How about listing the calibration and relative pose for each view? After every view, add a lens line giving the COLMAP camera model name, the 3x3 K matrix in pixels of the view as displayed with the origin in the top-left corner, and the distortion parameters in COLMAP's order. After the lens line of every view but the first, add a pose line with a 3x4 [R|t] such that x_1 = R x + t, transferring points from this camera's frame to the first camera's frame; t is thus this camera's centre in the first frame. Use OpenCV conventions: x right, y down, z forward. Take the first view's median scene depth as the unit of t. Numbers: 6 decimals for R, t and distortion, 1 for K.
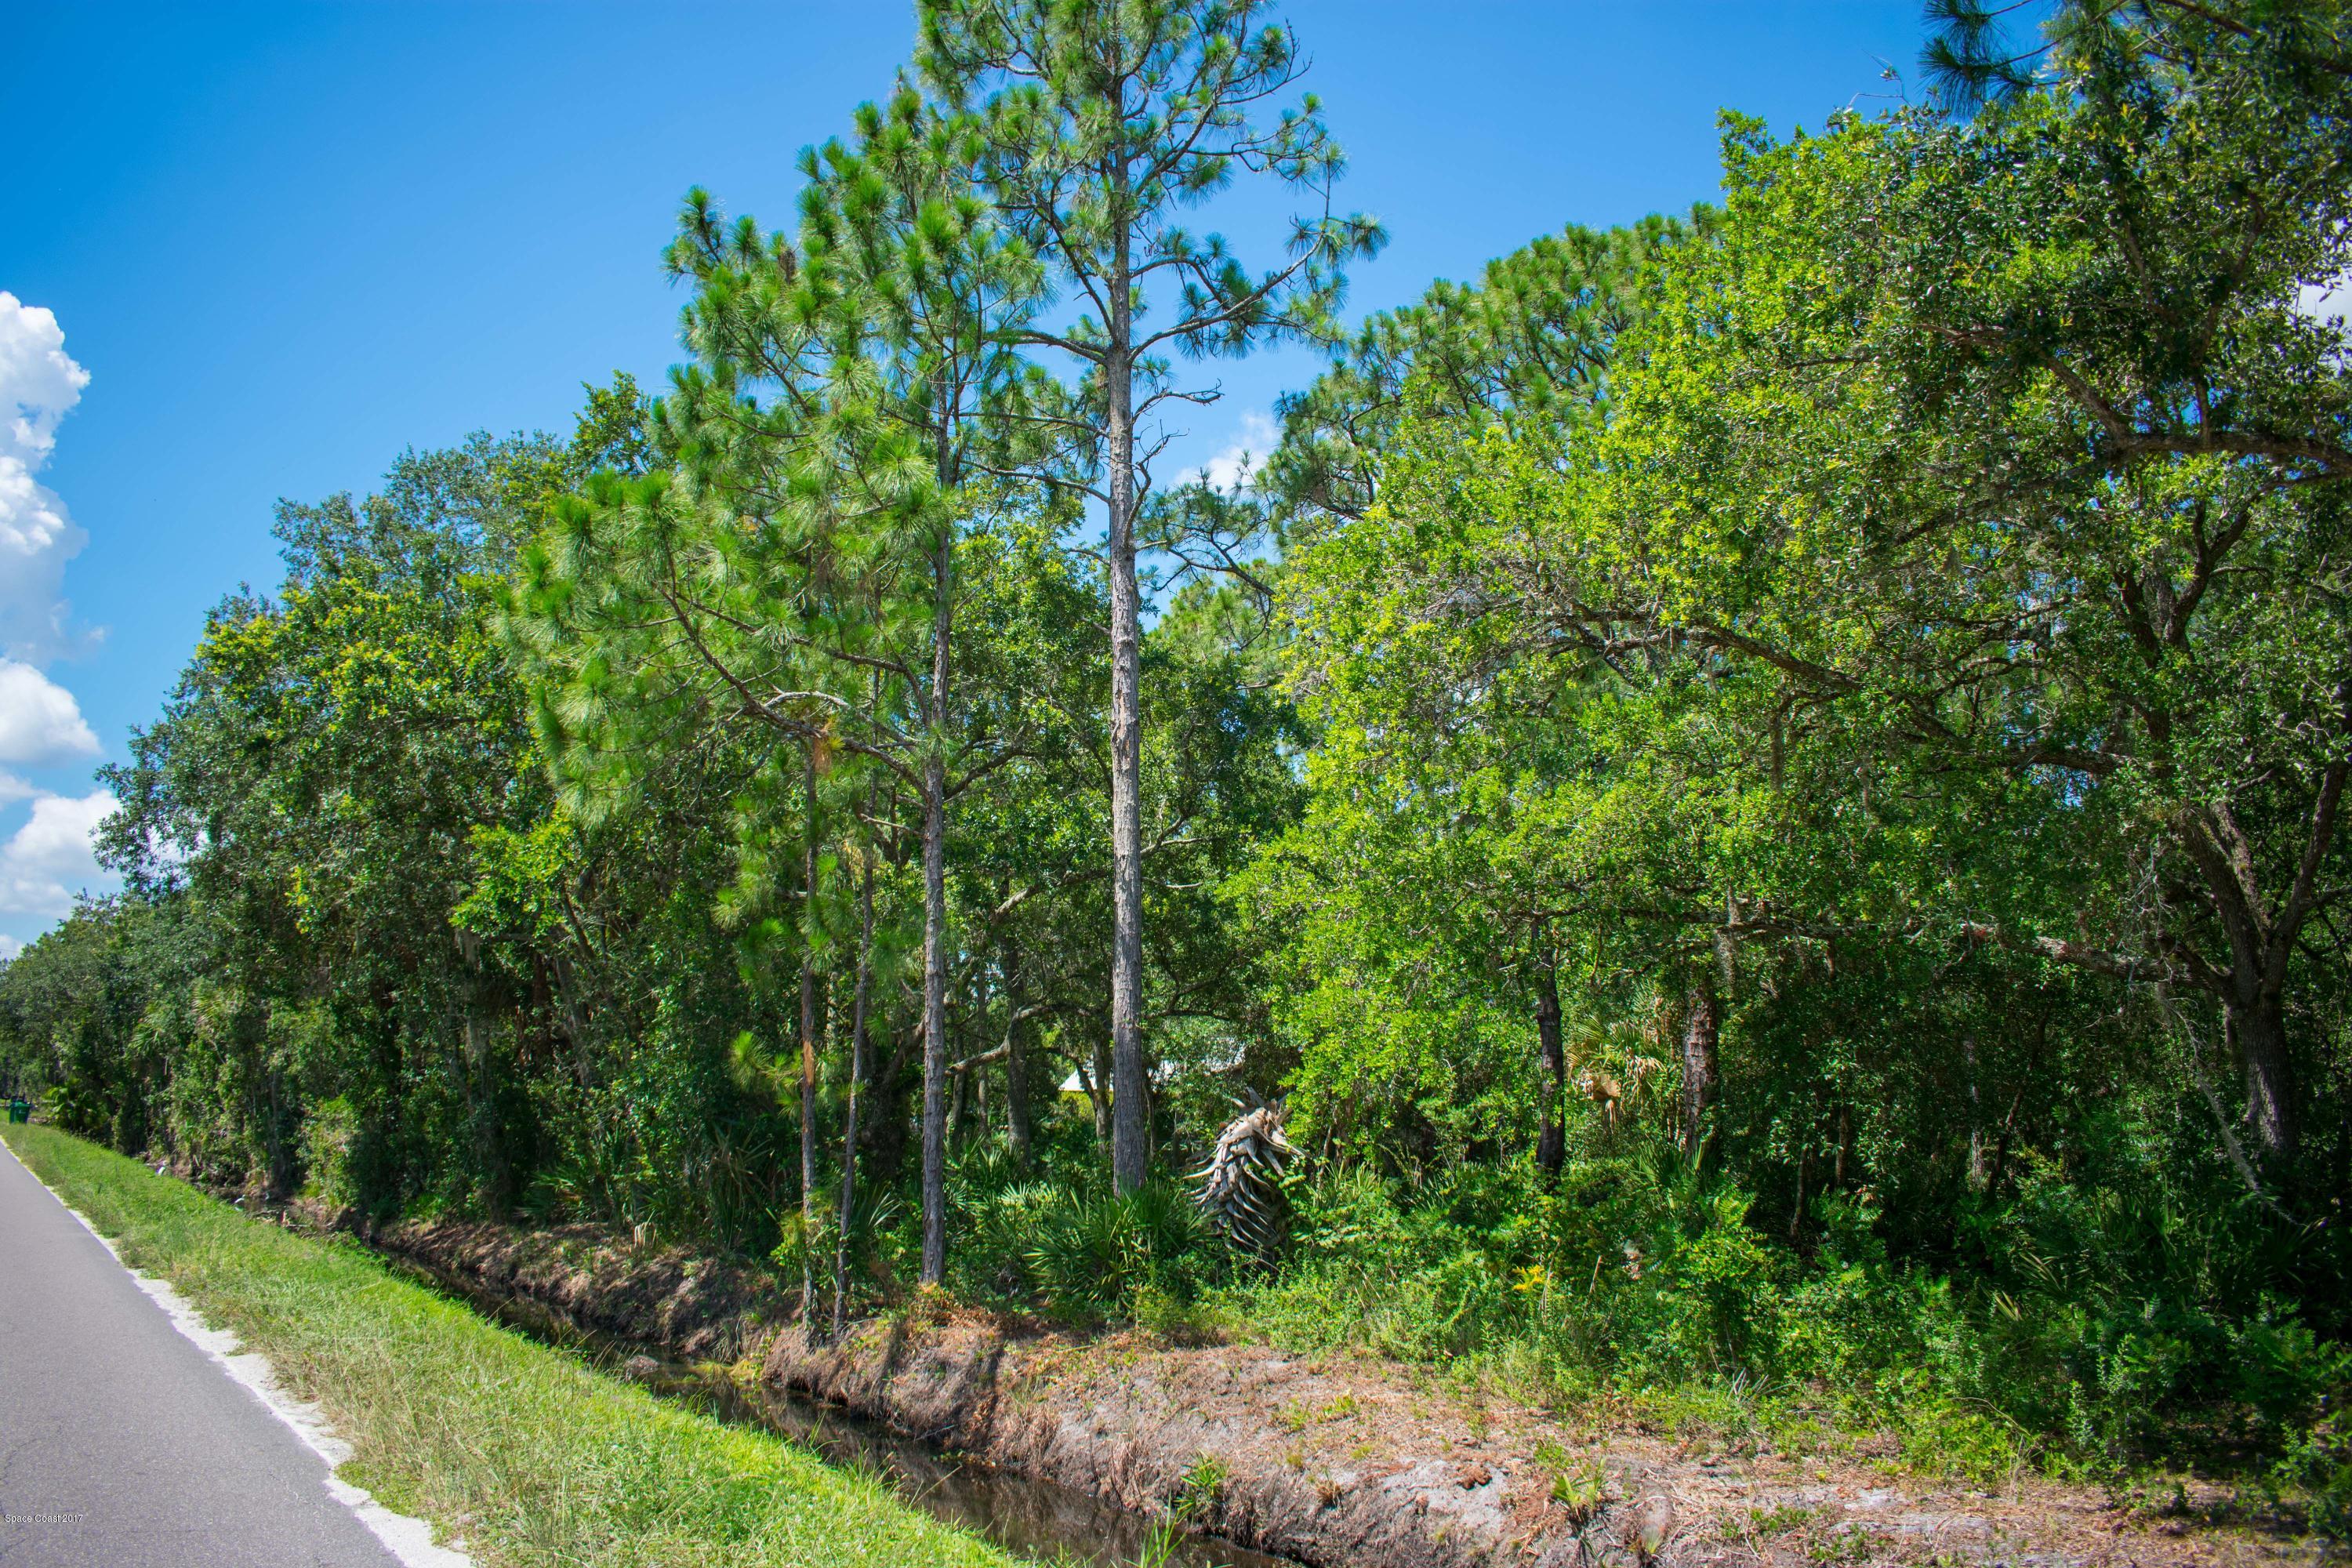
lens RADIAL K [[1853.5, 0, 1176.0], [0, 1853.5, 784.0], [0, 0, 1]] dist [-0.088605, 0.017726]
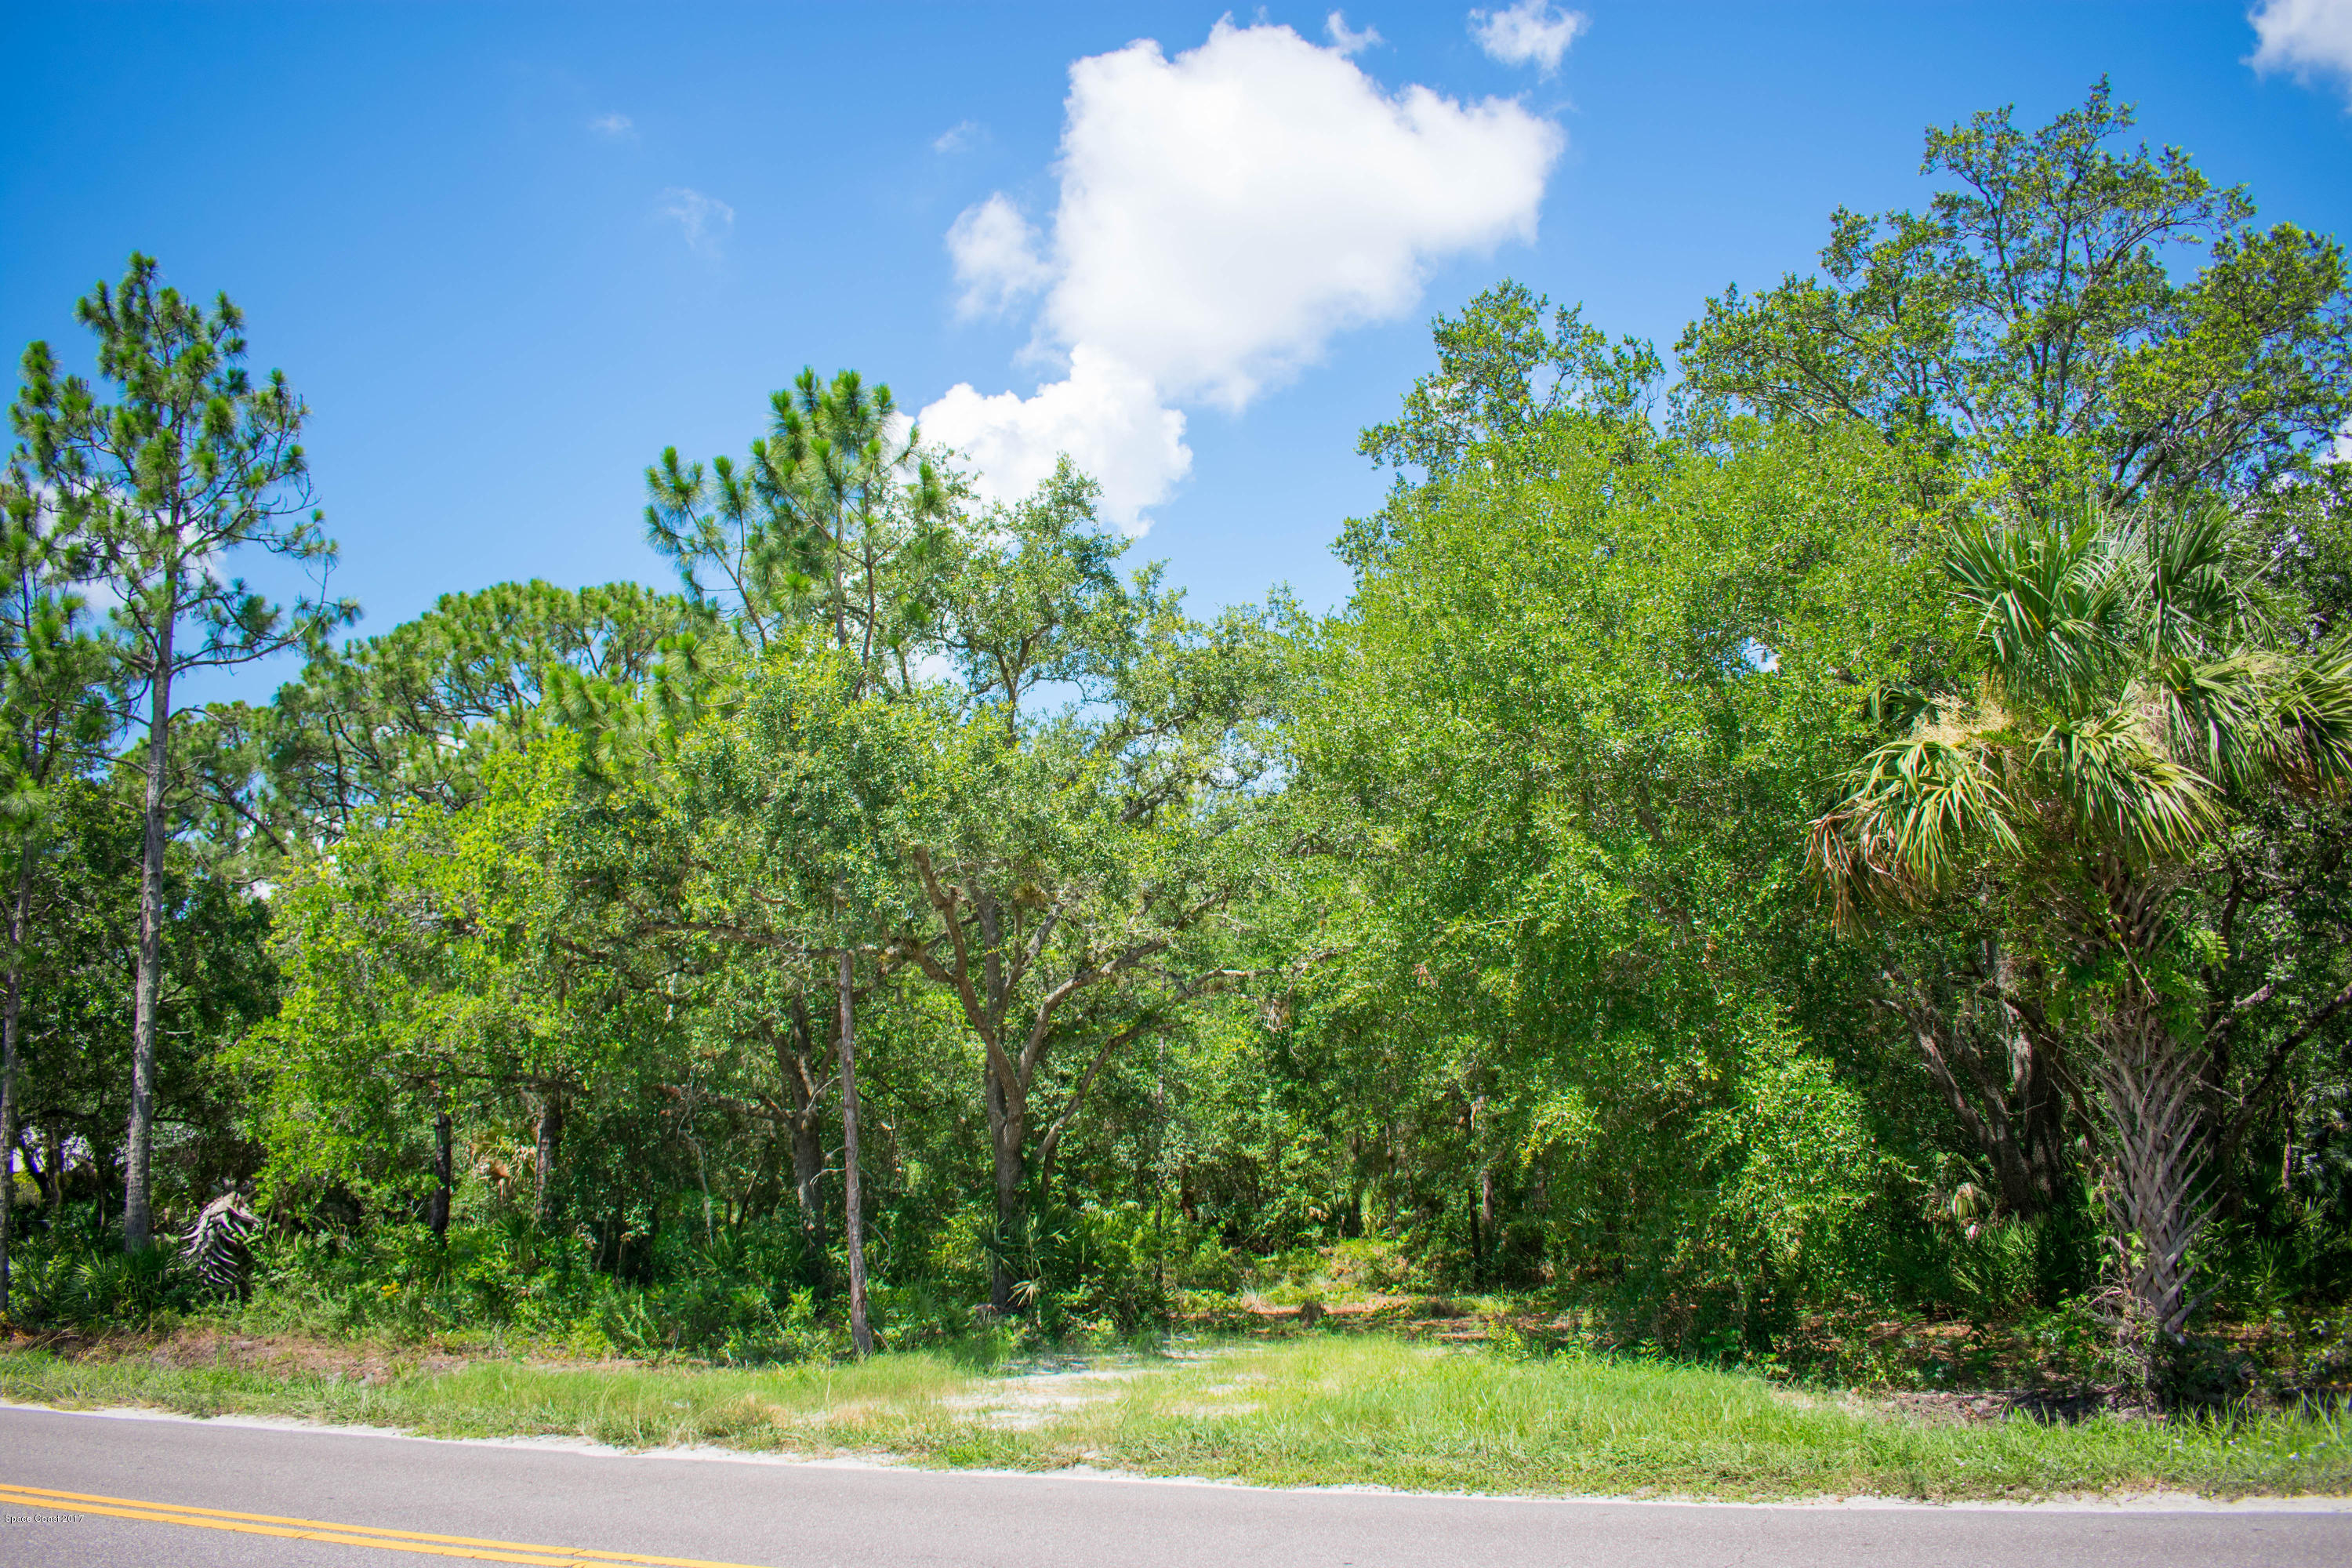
lens RADIAL K [[1853.5, 0, 1176.0], [0, 1853.5, 784.0], [0, 0, 1]] dist [-0.088605, 0.017726]
pose [[0.857077, 0.073729, 0.509885, -0.068537], [-0.055555, 0.997162, -0.050805, -0.123524], [-0.512184, 0.015217, 0.858741, -0.655361]]
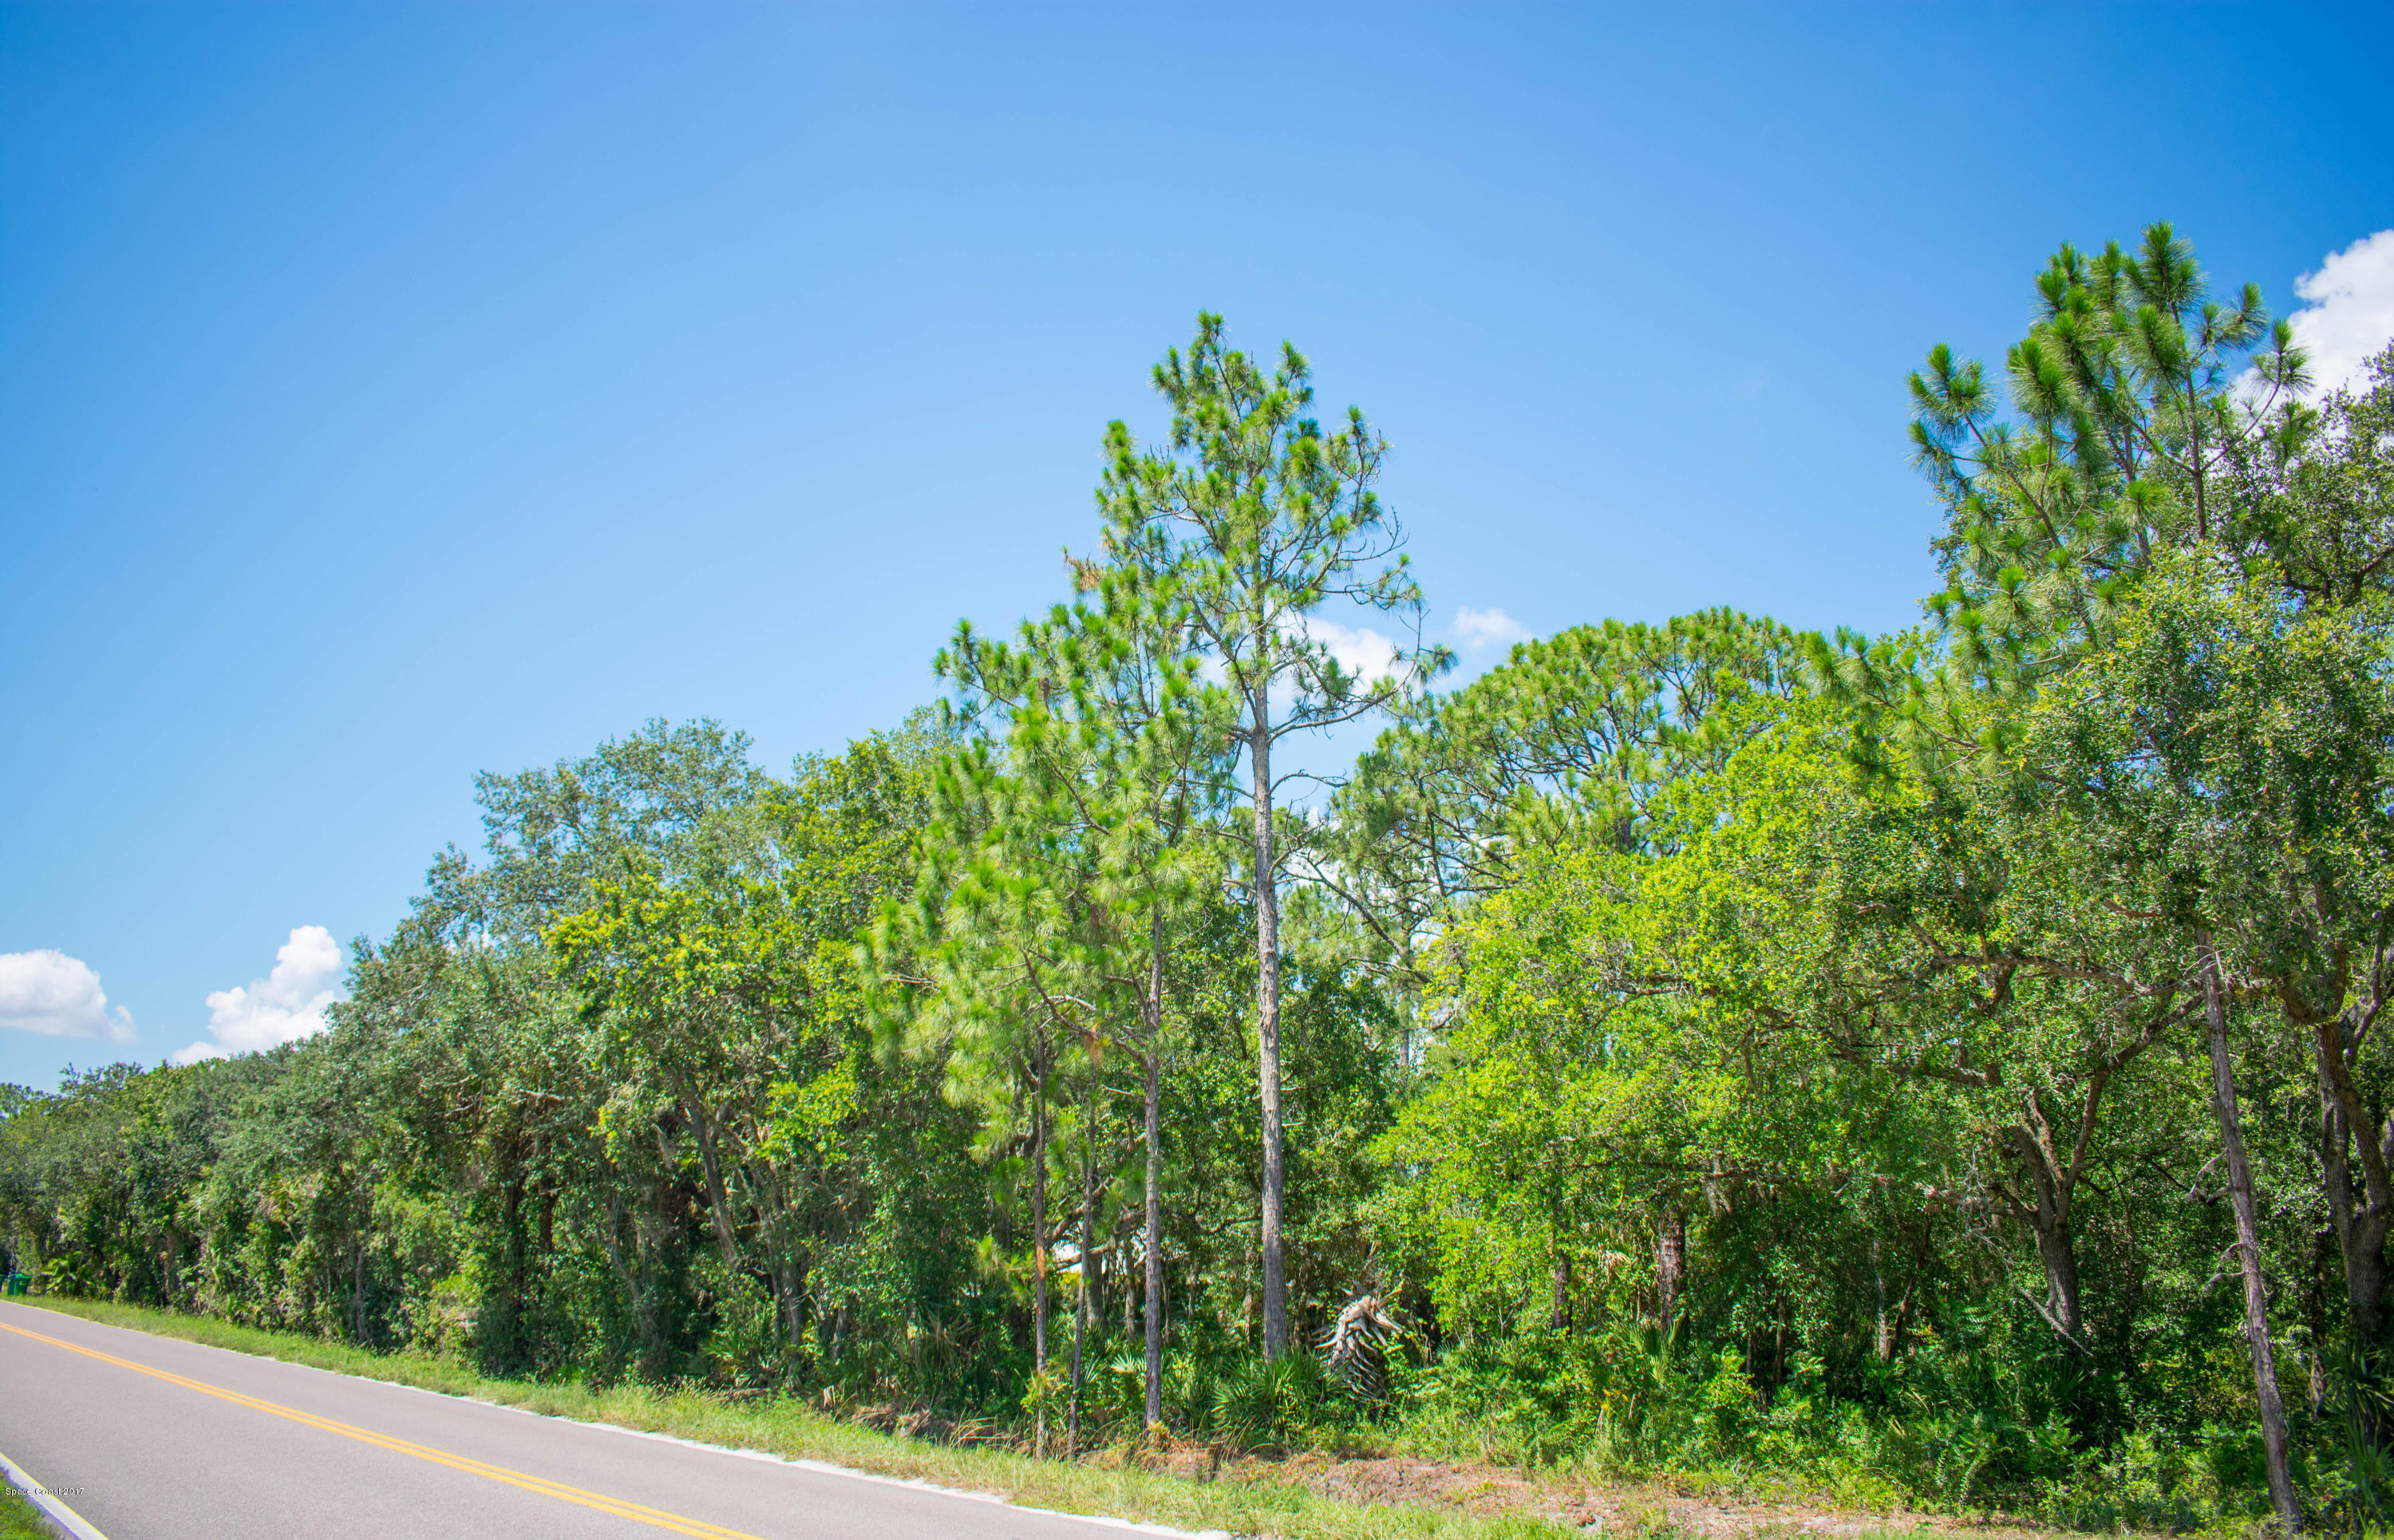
lens RADIAL K [[1880.3, 0, 1193.6], [0, 1880.3, 816.9], [0, 0, 1]] dist [-0.087074, 0.008578]
pose [[0.998133, 0.018273, 0.058277, -0.171047], [-0.013975, 0.997210, -0.073328, -0.076407], [-0.059454, 0.072377, 0.995604, -0.401986]]
